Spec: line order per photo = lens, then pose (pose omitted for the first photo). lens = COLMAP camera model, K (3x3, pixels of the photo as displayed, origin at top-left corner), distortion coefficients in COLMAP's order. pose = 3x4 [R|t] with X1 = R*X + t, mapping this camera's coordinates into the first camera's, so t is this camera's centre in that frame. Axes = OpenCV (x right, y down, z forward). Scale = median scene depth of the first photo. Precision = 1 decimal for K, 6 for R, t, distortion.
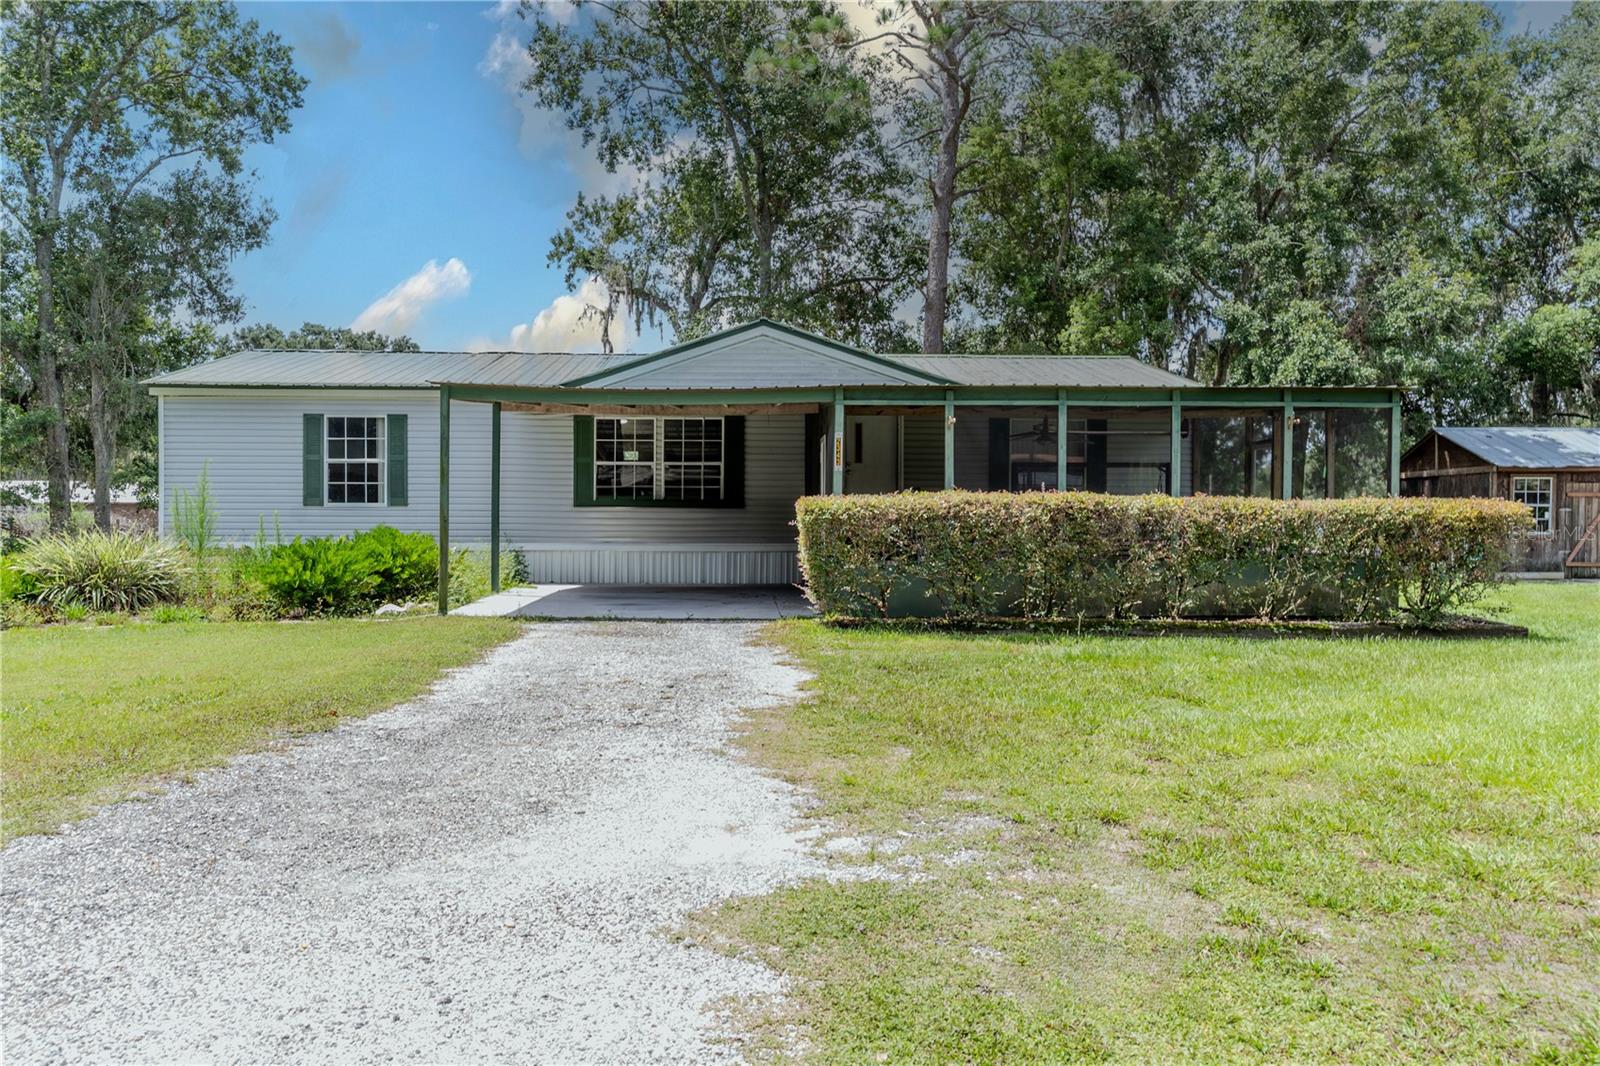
lens RADIAL K [[1485.7, 0, 800.0], [0, 1485.7, 533.0], [0, 0, 1]] dist [0.002843, -0.001503]
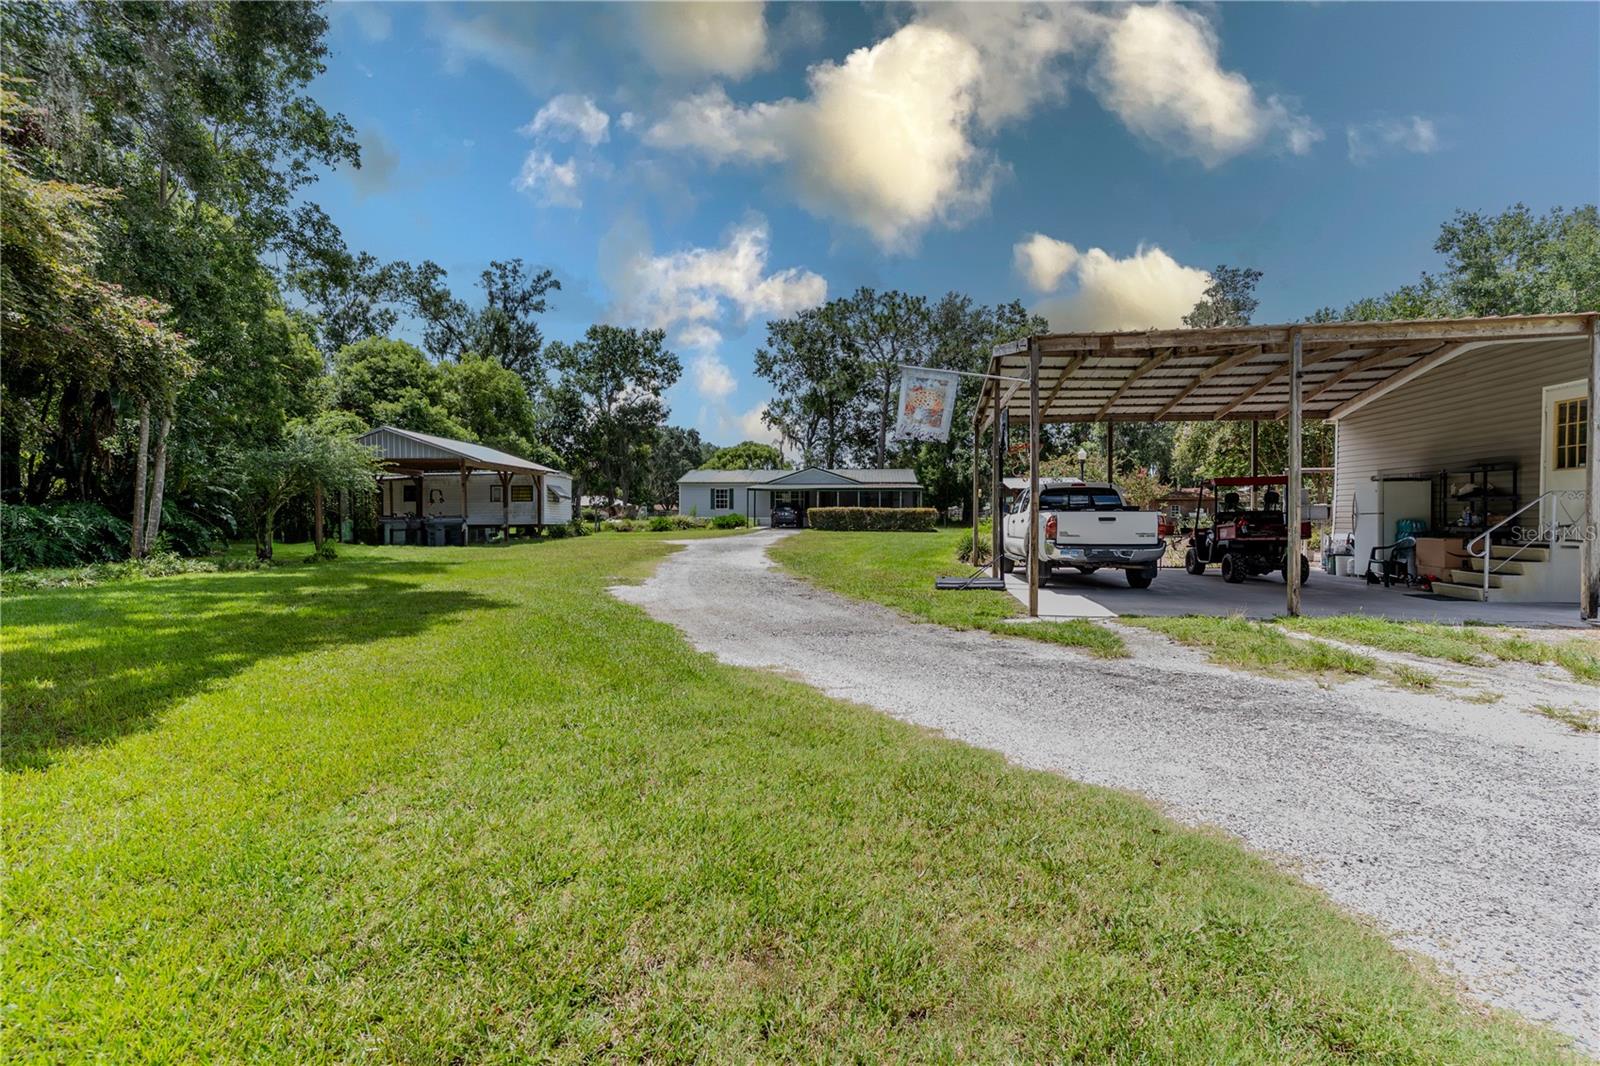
lens RADIAL K [[802.0, 0, 800.0], [0, 802.0, 533.0], [0, 0, 1]] dist [0.005263, 0.001088]
pose [[0.993542, 0.003824, -0.113399, 0.092358], [-0.002083, 0.999878, 0.015467, 0.007294], [0.113444, -0.015131, 0.993429, -0.608510]]
